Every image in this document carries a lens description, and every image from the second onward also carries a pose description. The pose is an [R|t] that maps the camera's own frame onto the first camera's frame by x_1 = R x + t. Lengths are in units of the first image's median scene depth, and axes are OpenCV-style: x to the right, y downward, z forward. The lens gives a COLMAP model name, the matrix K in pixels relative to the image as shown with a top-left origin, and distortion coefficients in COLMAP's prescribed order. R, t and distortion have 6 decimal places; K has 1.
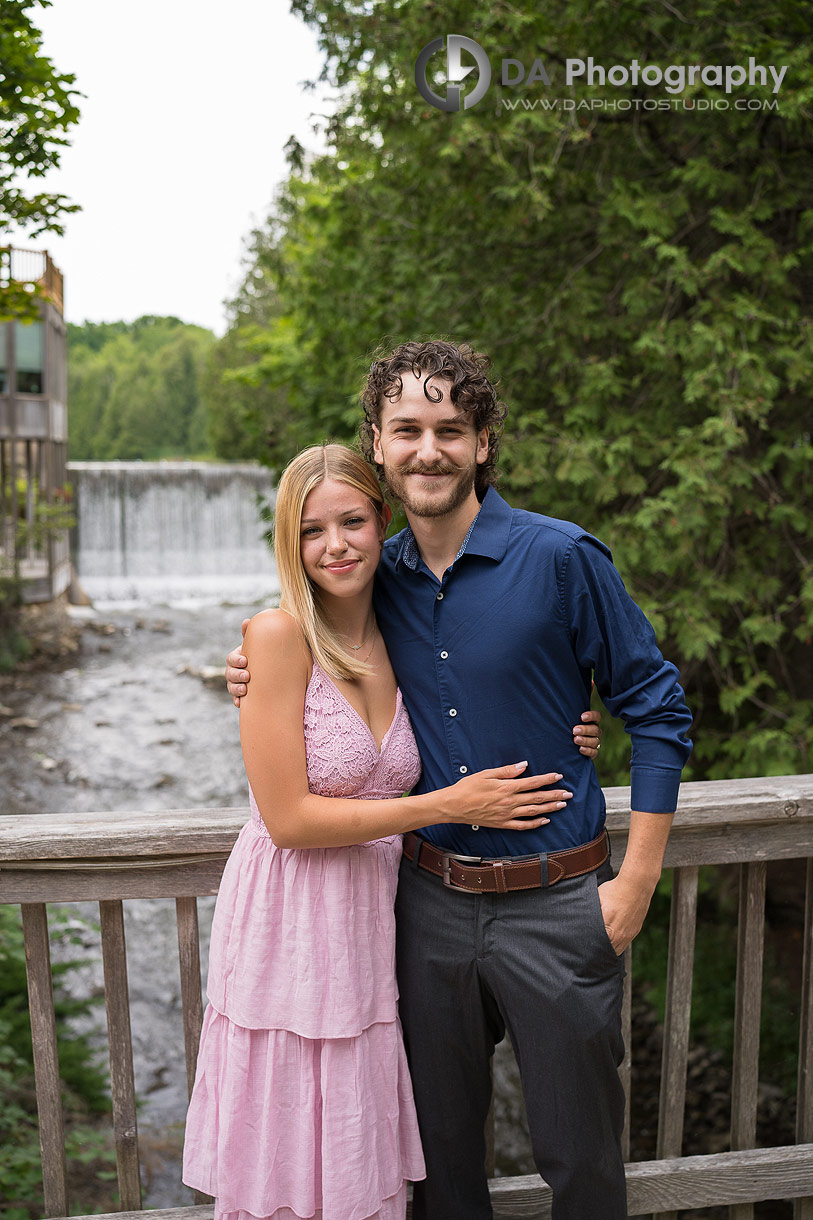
lens RADIAL K [[1175.2, 0, 392.0], [0, 1175.2, 610.3], [0, 0, 1]] dist [-0.181537, 0.234215]
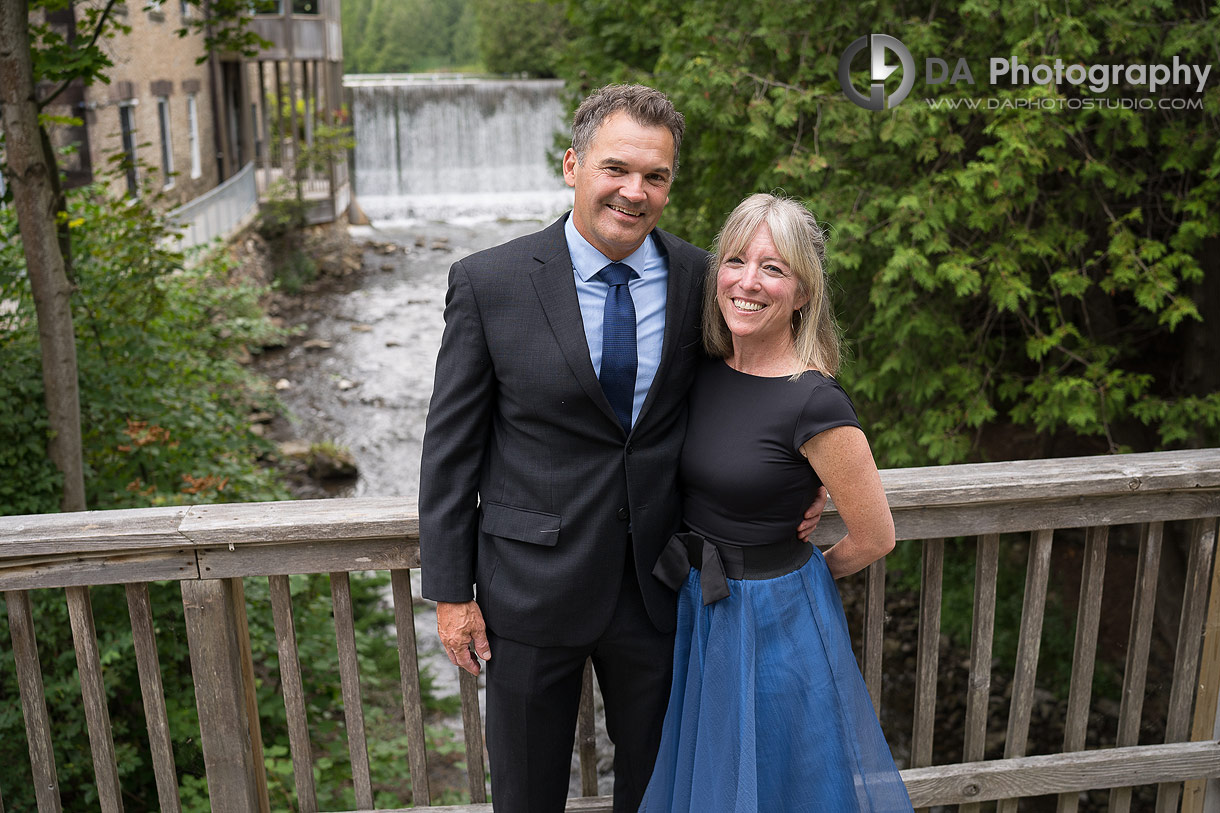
lens RADIAL K [[1175.2, 0, 610.0], [0, 1175.2, 406.5], [0, 0, 1]] dist [-0.181537, 0.234215]
pose [[0.999297, 0.001310, -0.037480, -0.061871], [0.004680, 0.987221, 0.159288, -0.039601], [0.037210, -0.159352, 0.986520, -0.075513]]
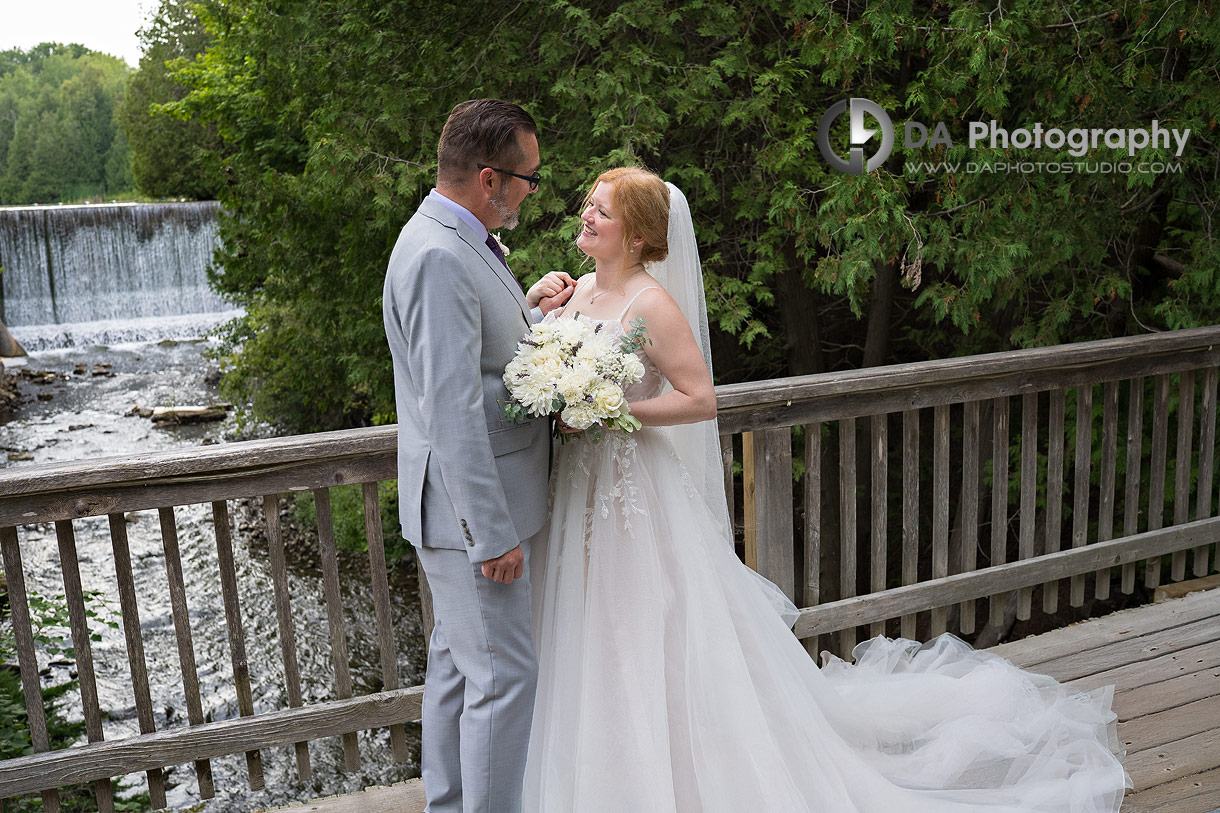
lens RADIAL K [[1175.2, 0, 610.0], [0, 1175.2, 406.5], [0, 0, 1]] dist [-0.181537, 0.234215]
pose [[0.970298, -0.073875, 0.230359, -0.032098], [0.059605, 0.995882, 0.068309, 0.020306], [-0.234456, -0.052550, 0.970705, -0.197205]]
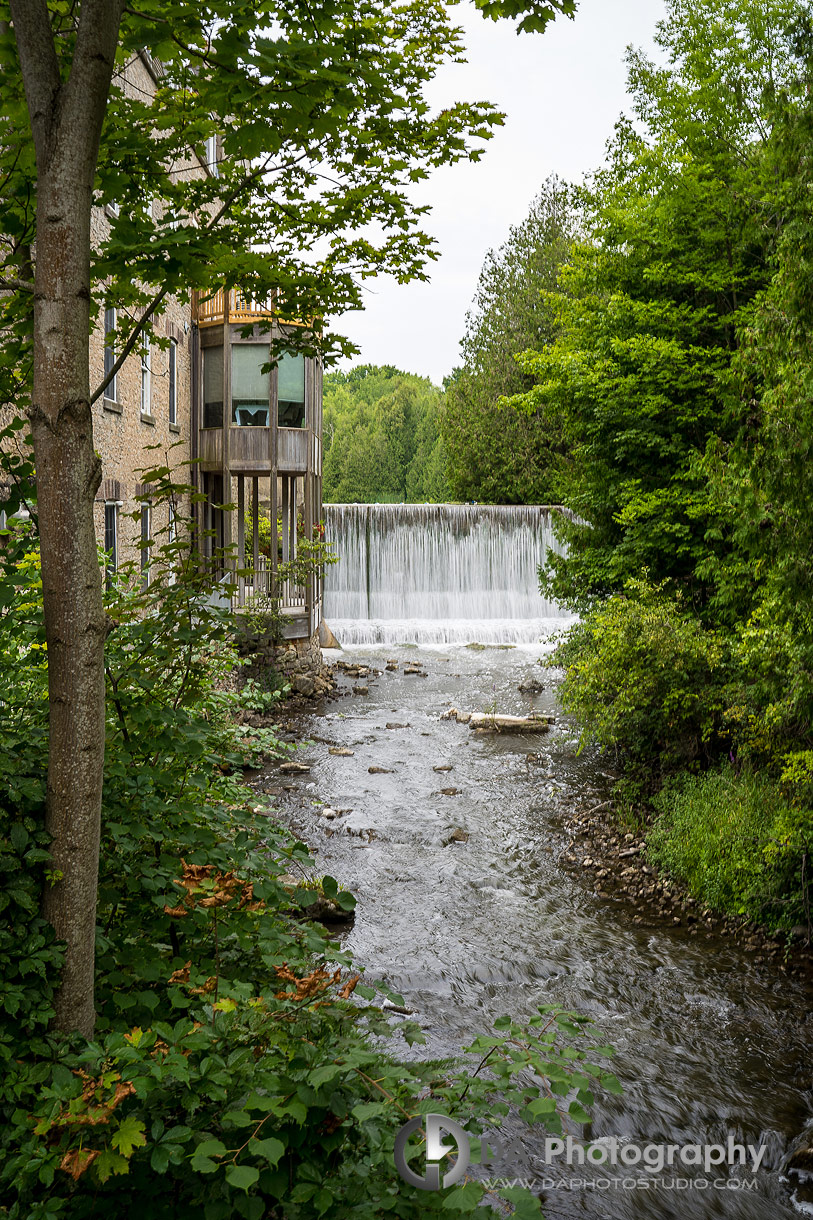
lens RADIAL K [[1130.5, 0, 380.6], [0, 1130.5, 609.4], [0, 0, 1]] dist [-0.129393, 0.004286]
pose [[0.985594, 0.010699, -0.168793, -0.327744], [-0.018141, 0.998927, -0.042608, 0.026900], [0.168156, 0.045056, 0.984730, 0.352112]]
